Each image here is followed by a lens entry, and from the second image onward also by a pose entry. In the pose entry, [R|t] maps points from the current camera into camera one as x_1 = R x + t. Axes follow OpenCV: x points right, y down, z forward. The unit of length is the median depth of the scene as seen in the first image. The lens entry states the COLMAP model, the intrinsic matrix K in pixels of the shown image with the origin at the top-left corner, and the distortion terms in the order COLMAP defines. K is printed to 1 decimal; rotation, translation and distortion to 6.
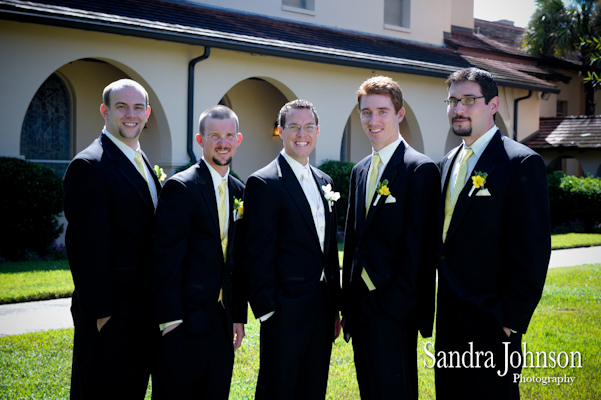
lens RADIAL K [[1213.4, 0, 299.0], [0, 1213.4, 199.9], [0, 0, 1]] dist [0.171567, 0.000000]
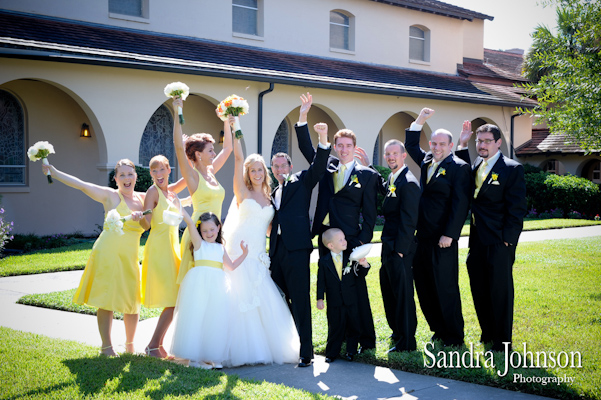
lens RADIAL K [[1167.5, 0, 295.5], [0, 1167.5, 216.0], [0, 0, 1]] dist [0.249440, 0.000000]
pose [[0.997220, -0.005204, -0.074329, 0.042253], [0.006424, 0.999848, 0.016182, 0.002218], [0.074234, -0.016614, 0.997102, -0.274275]]
